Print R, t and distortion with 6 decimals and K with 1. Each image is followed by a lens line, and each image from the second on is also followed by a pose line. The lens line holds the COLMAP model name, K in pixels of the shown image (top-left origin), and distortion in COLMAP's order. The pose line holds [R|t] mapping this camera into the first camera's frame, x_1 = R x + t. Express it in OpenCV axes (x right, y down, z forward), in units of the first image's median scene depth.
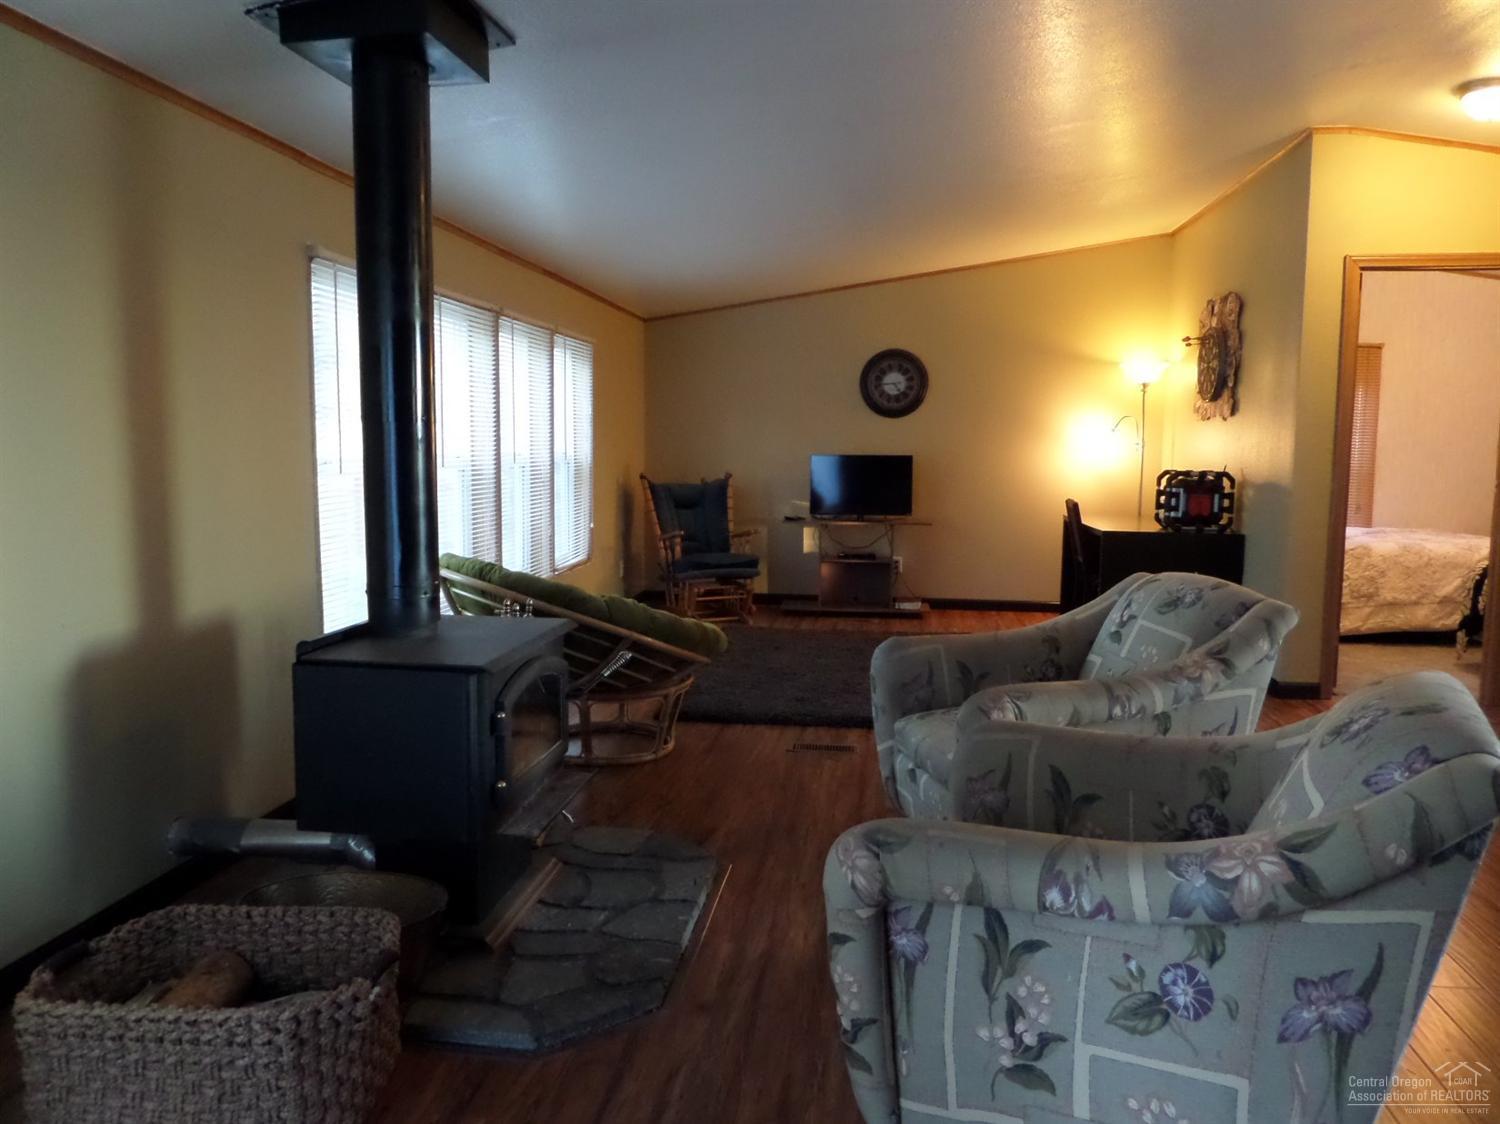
lens RADIAL K [[1091.0, 0, 747.3], [0, 1091.0, 553.7], [0, 0, 1]] dist [-0.000295, 0.001362]
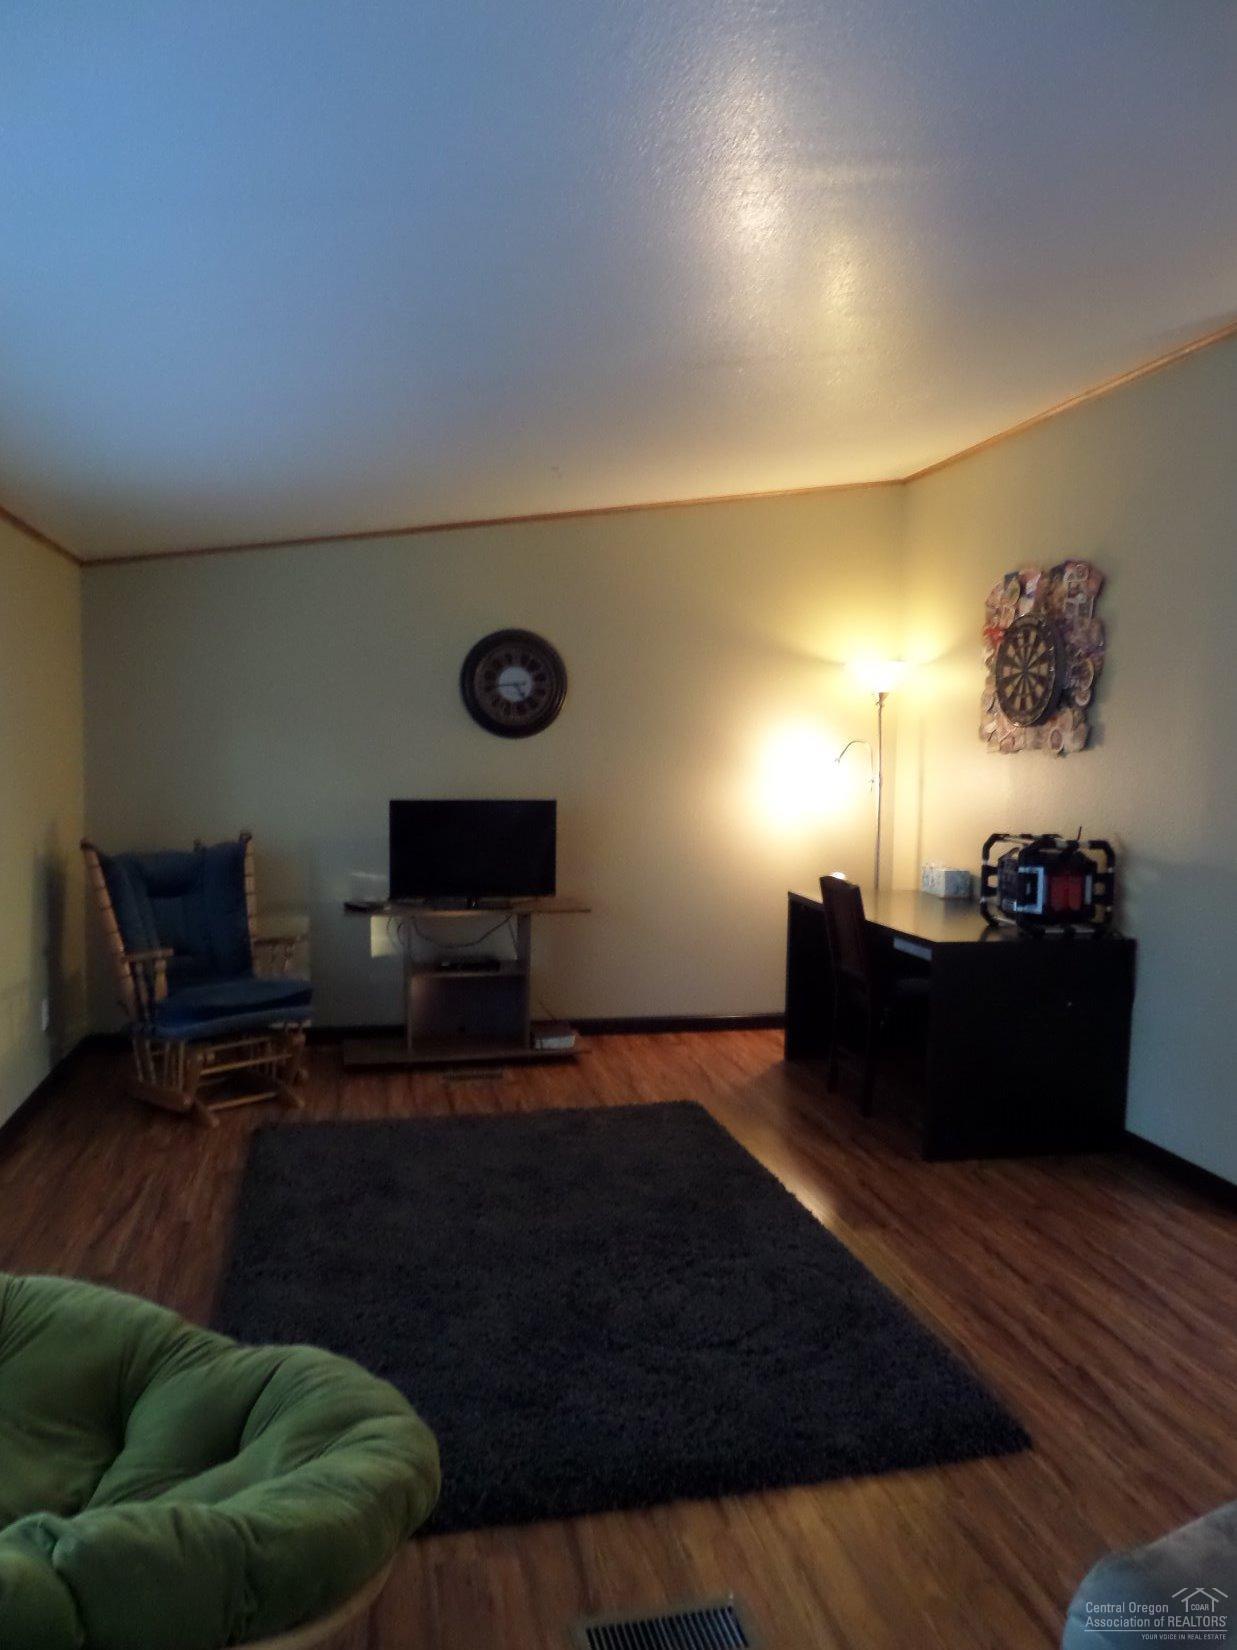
lens RADIAL K [[1200.1, 0, 616.2], [0, 1200.1, 840.5], [0, 0, 1]] dist [-0.000295, 0.001362]
pose [[0.940444, -0.018984, 0.339419, -0.049442], [0.025805, 0.999545, -0.015592, -0.055840], [-0.338969, 0.023422, 0.940506, 0.345131]]
